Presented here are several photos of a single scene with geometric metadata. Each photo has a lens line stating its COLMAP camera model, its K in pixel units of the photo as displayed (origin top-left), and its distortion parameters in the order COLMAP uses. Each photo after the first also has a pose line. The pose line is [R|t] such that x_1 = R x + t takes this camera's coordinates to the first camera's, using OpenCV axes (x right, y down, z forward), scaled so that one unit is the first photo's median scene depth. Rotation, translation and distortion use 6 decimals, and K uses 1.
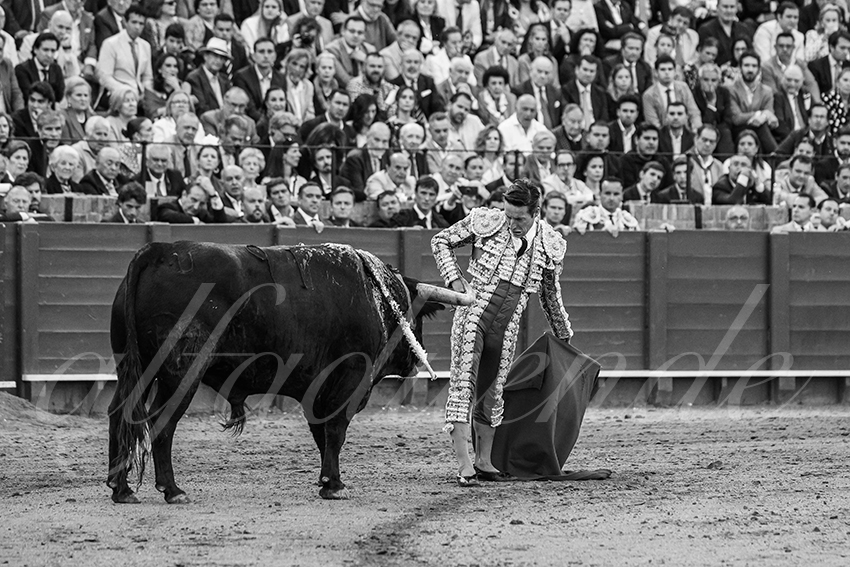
lens RADIAL K [[5469.7, 0, 444.5], [0, 5469.7, 212.8], [0, 0, 1]] dist [0.321969, 0.000000]
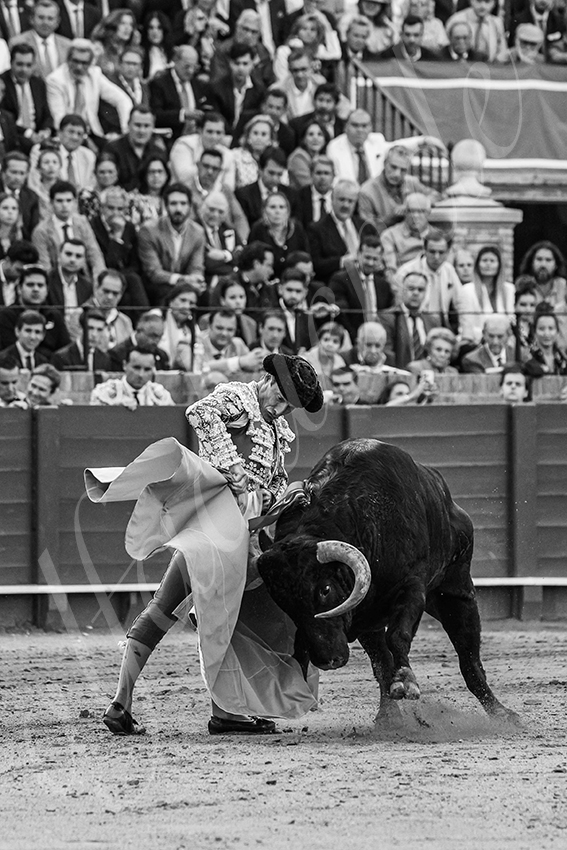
lens RADIAL K [[5469.7, 0, 324.8], [0, 5469.7, 387.5], [0, 0, 1]] dist [0.321969, 0.000000]
pose [[0.998121, -0.008271, 0.060712, 0.031043], [0.008293, 0.999966, -0.000118, 0.001148], [-0.060709, 0.000621, 0.998155, 0.220047]]
